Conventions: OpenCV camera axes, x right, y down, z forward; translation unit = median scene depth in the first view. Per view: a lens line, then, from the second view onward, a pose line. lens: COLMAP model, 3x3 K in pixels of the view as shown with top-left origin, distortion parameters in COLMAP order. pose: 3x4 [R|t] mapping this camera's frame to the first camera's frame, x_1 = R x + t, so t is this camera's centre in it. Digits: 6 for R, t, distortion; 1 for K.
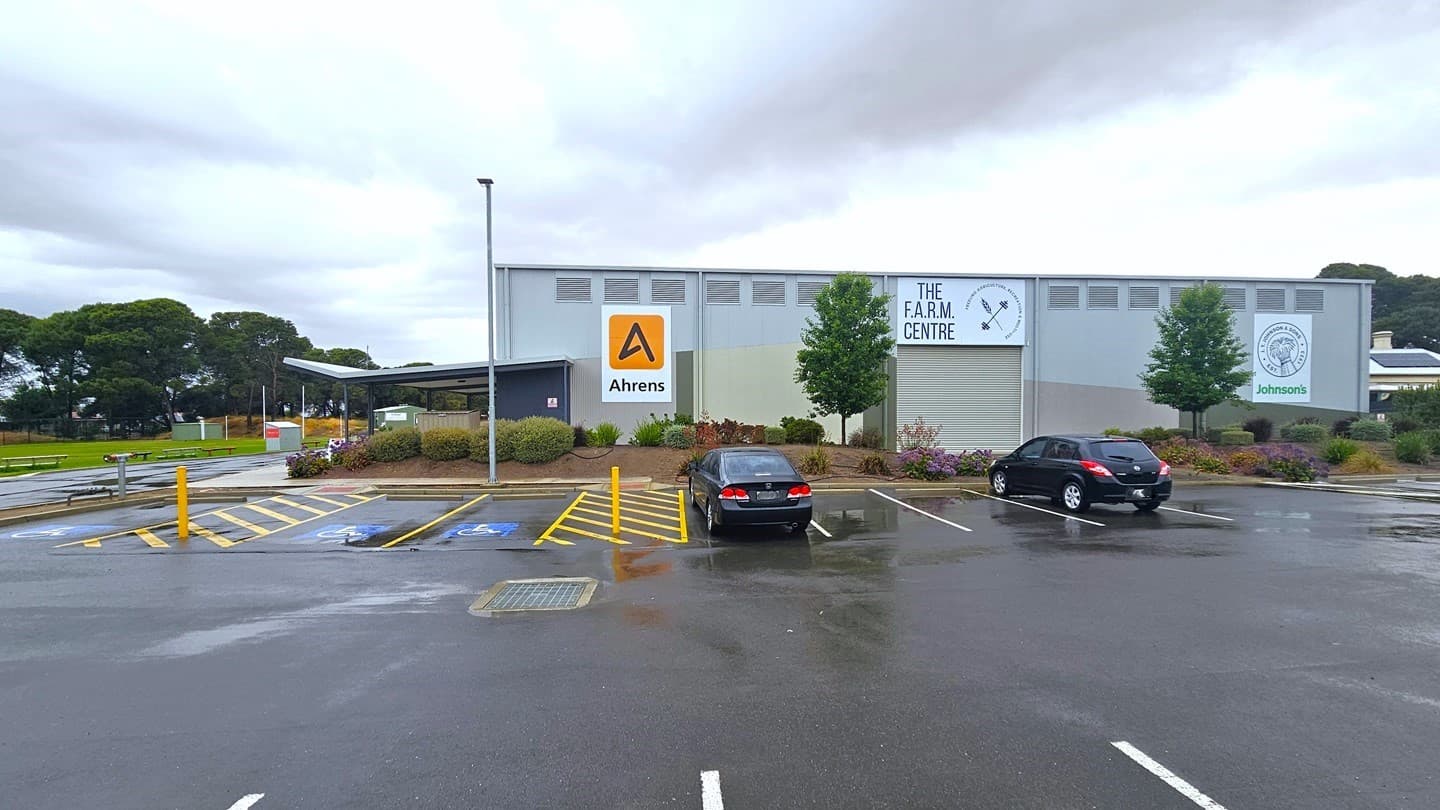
lens RADIAL K [[587.1, 0, 712.6], [0, 587.1, 421.7], [0, 0, 1]] dist [-0.004367, 0.000410]
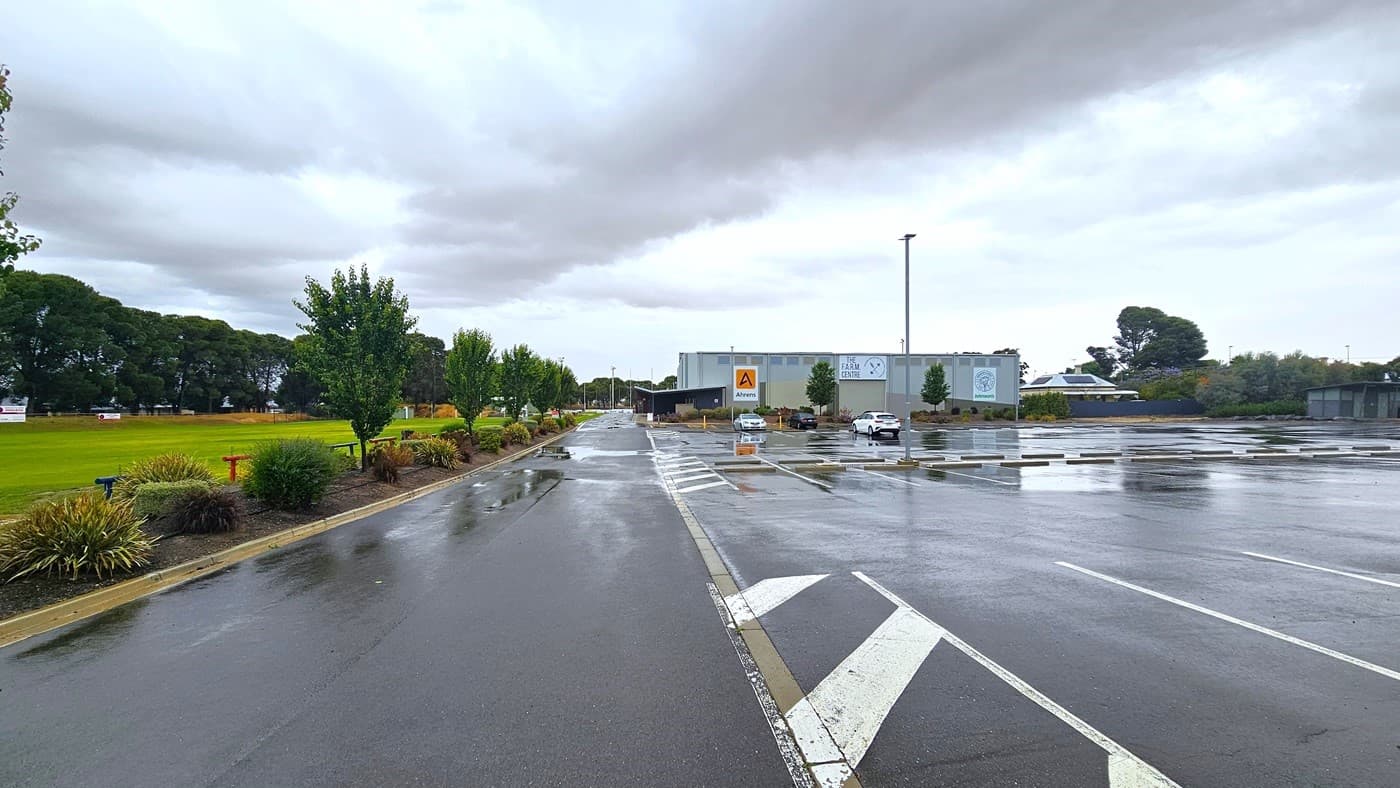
lens RADIAL K [[570.8, 0, 692.8], [0, 570.8, 410.3], [0, 0, 1]] dist [-0.004367, 0.000410]
pose [[0.999713, 0.001660, 0.023878, -0.444257], [-0.001704, 0.999997, 0.001835, 0.007385], [-0.023875, -0.001875, 0.999713, -1.694117]]
